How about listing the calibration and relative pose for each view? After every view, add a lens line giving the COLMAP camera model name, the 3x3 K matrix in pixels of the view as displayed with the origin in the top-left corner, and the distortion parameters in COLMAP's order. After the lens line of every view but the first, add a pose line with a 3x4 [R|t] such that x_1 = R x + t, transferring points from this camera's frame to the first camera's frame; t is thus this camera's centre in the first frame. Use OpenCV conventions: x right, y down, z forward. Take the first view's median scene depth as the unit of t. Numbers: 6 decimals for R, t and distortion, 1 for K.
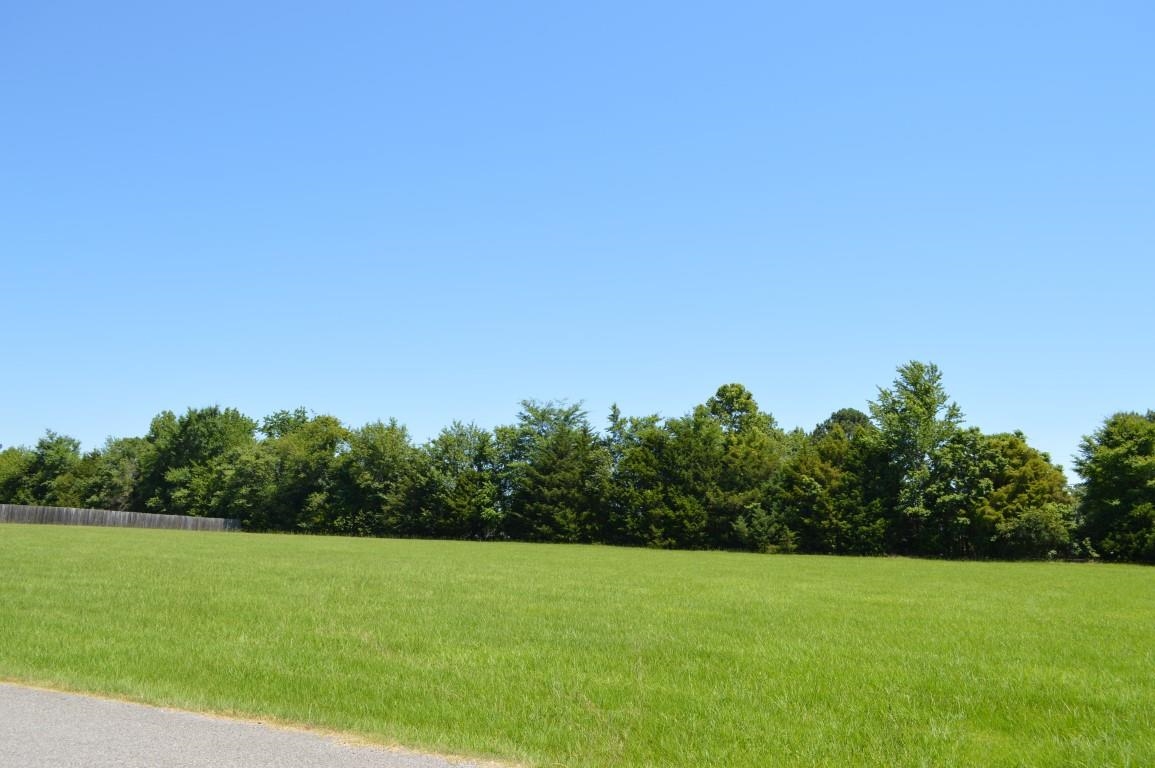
lens RADIAL K [[921.4, 0, 578.6], [0, 921.4, 378.3], [0, 0, 1]] dist [-0.013191, 0.004855]
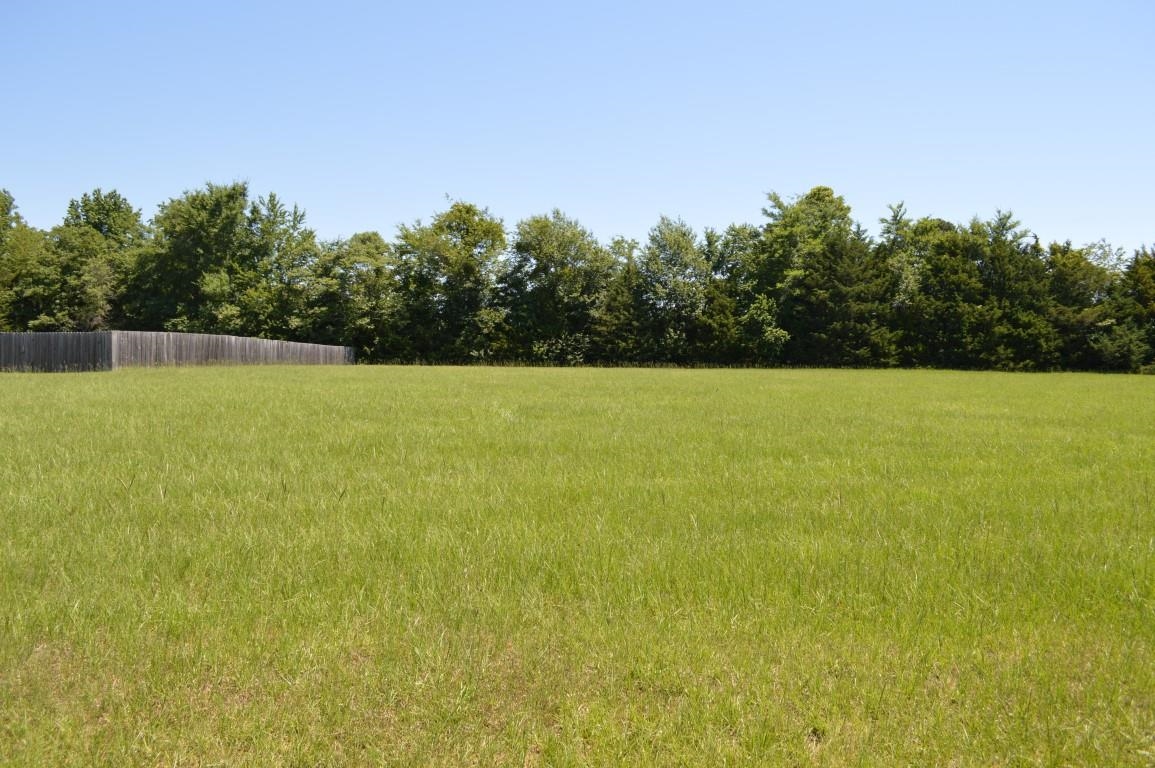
lens RADIAL K [[921.4, 0, 578.5], [0, 921.4, 385.7], [0, 0, 1]] dist [-0.013191, 0.004855]
pose [[0.919517, -0.036140, 0.391385, -0.590524], [-0.046052, 0.979000, 0.198593, 0.040341], [-0.390342, -0.200634, 0.898543, 0.346655]]
